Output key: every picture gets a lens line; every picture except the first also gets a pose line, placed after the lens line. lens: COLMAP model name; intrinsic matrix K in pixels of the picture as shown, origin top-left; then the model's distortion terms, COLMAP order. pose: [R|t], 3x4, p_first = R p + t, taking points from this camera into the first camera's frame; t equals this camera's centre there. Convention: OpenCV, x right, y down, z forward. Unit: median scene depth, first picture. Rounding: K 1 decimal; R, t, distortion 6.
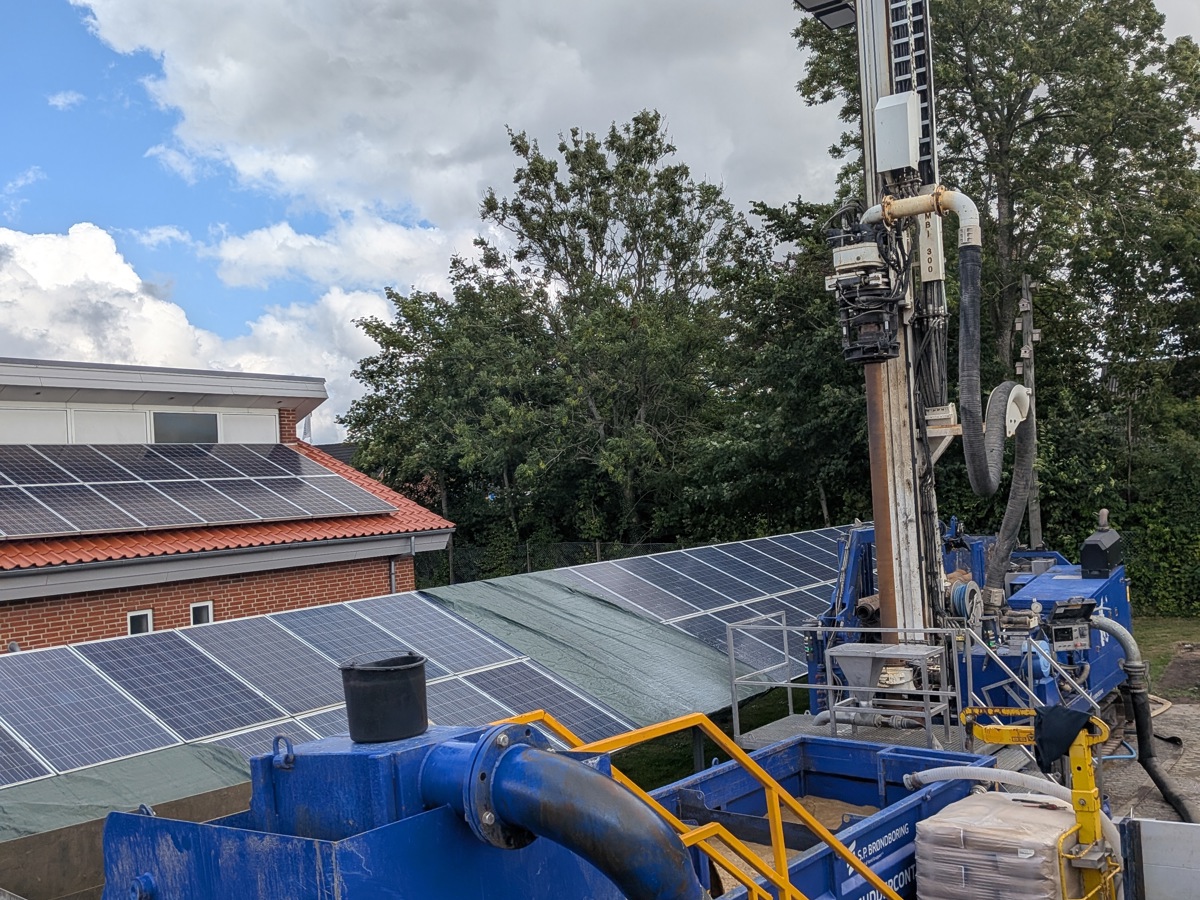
lens RADIAL K [[1141.8, 0, 598.4], [0, 1141.8, 485.2], [0, 0, 1]] dist [0.088794, -0.154431]
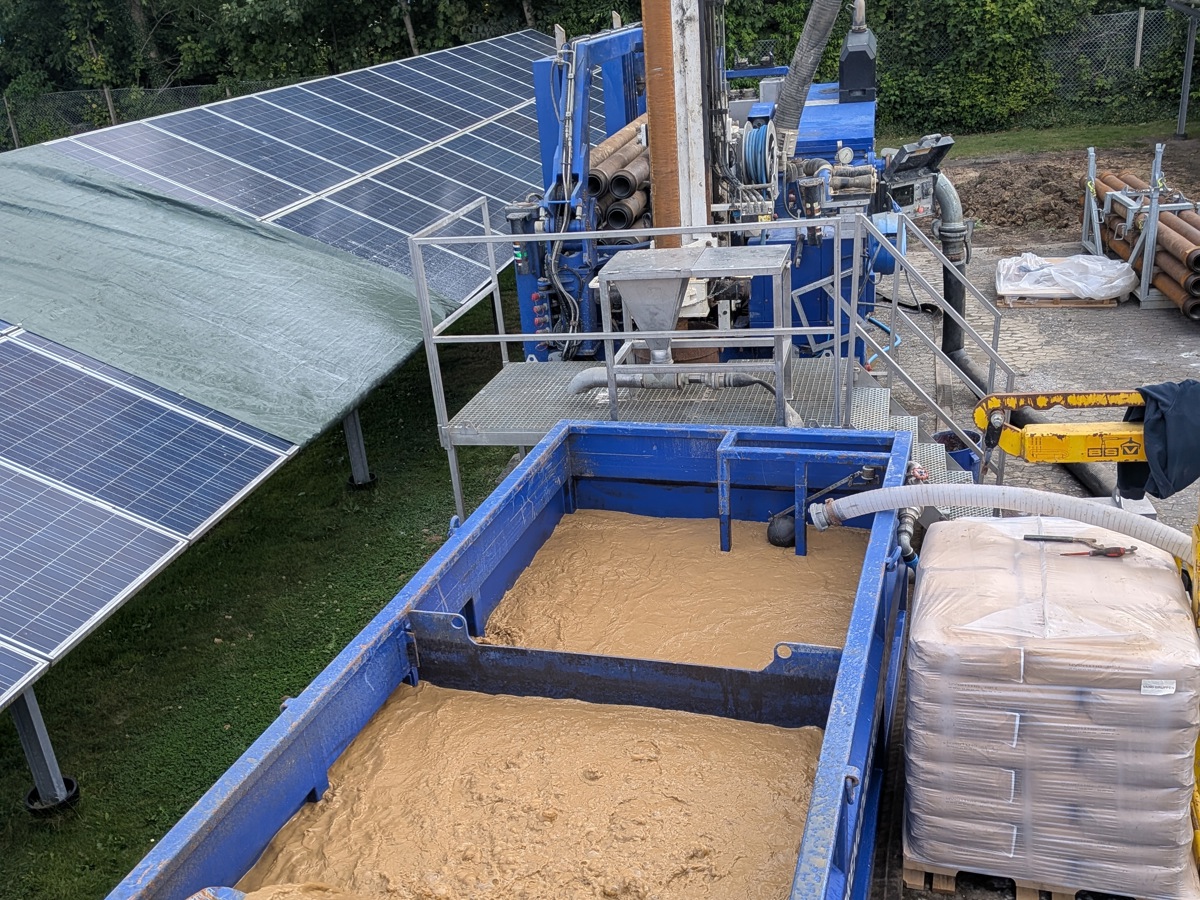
lens RADIAL K [[1141.8, 0, 598.4], [0, 1141.8, 485.2], [0, 0, 1]] dist [0.088794, -0.154431]
pose [[0.925551, -0.173064, 0.336756, -0.006804], [0.031775, 0.921788, 0.386390, 0.019194], [-0.377288, -0.346924, 0.858660, 0.392535]]
